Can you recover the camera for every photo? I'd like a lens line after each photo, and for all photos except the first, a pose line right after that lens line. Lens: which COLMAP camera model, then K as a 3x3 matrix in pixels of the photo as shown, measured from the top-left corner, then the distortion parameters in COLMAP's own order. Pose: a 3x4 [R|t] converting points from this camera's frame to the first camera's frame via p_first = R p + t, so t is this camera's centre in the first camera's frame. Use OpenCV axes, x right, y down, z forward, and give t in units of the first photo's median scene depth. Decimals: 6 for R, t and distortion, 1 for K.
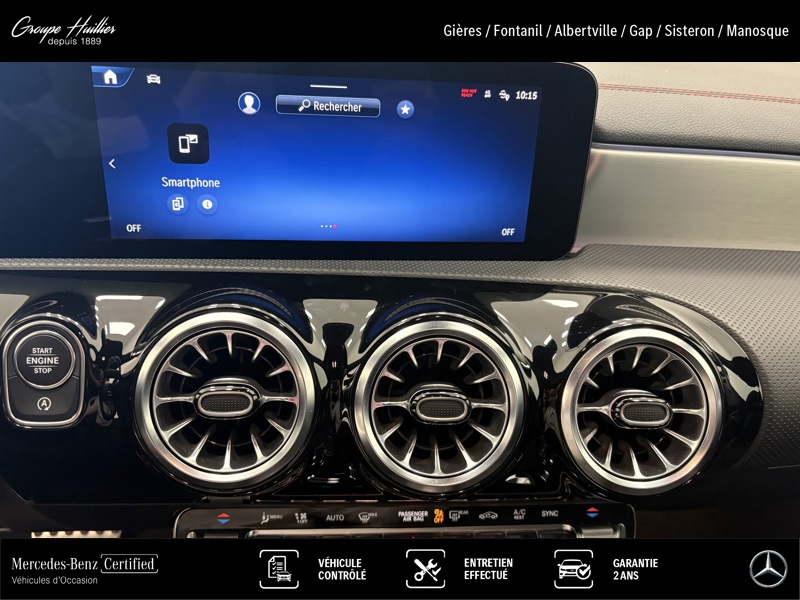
lens RADIAL K [[622.4, 0, 401.6], [0, 622.4, 307.6], [0, 0, 1]] dist [0.009351, -0.014238]
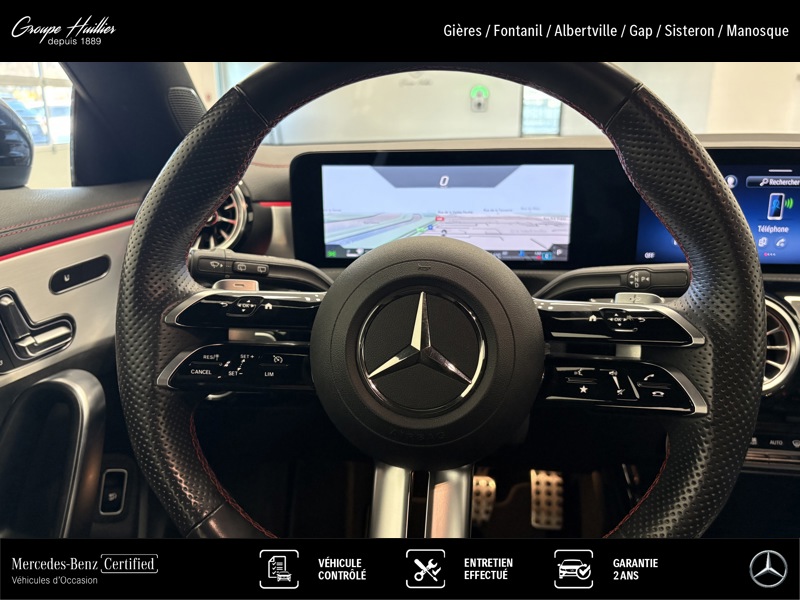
lens RADIAL K [[622.4, 0, 397.0], [0, 622.4, 300.9], [0, 0, 1]] dist [0.009351, -0.014238]
pose [[0.966179, 0.008645, -0.257727, -0.715398], [-0.044508, 0.990029, -0.133645, 0.277994], [0.254002, 0.140596, 0.956930, -0.867061]]
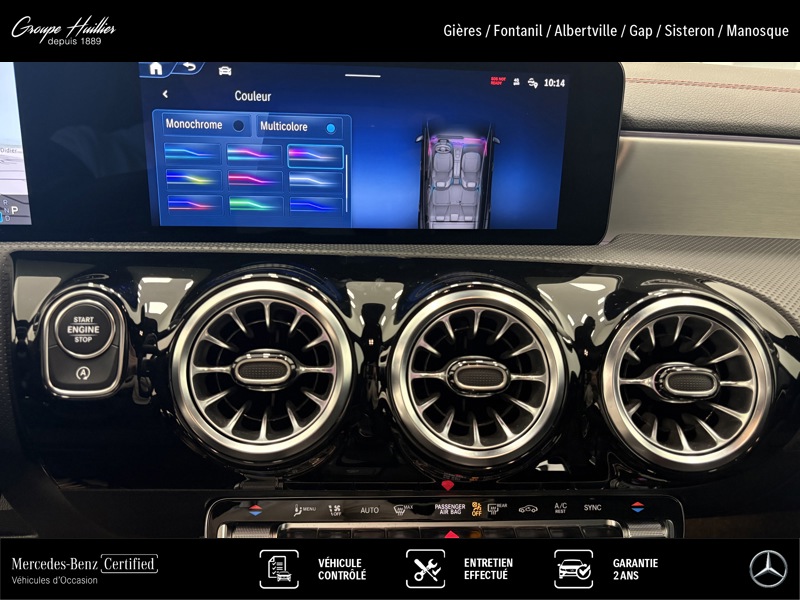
lens RADIAL K [[622.4, 0, 400.8], [0, 622.4, 303.3], [0, 0, 1]] dist [0.009351, -0.014238]
pose [[0.999318, -0.013059, -0.034543, -0.023874], [0.009616, 0.995138, -0.098022, 0.131251], [0.035655, 0.097623, 0.994585, 0.008491]]
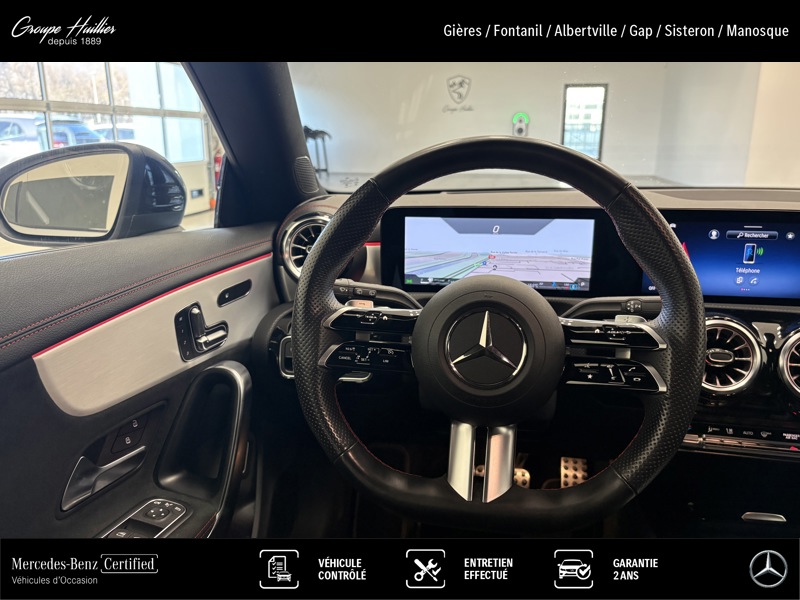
lens RADIAL K [[622.4, 0, 393.2], [0, 622.4, 303.6], [0, 0, 1]] dist [0.009351, -0.014238]
pose [[0.947373, 0.024560, -0.319190, -0.649760], [-0.078288, 0.984553, -0.156607, 0.384894], [0.310413, 0.173353, 0.934662, -1.512044]]
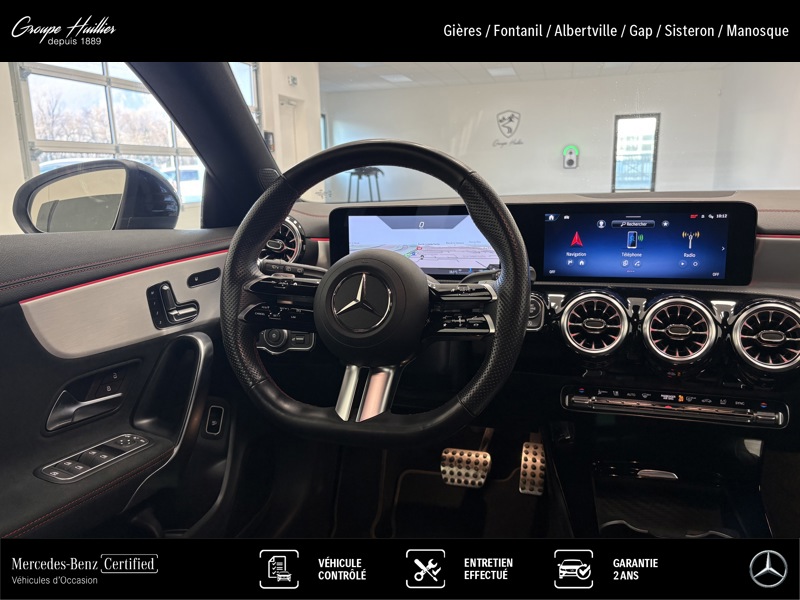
lens RADIAL K [[622.4, 0, 395.6], [0, 622.4, 303.9], [0, 0, 1]] dist [0.009351, -0.014238]
pose [[0.913021, 0.004001, -0.407894, 0.041029], [-0.095250, 0.974400, -0.203647, 0.653478], [0.396637, 0.224785, 0.890029, -1.703682]]
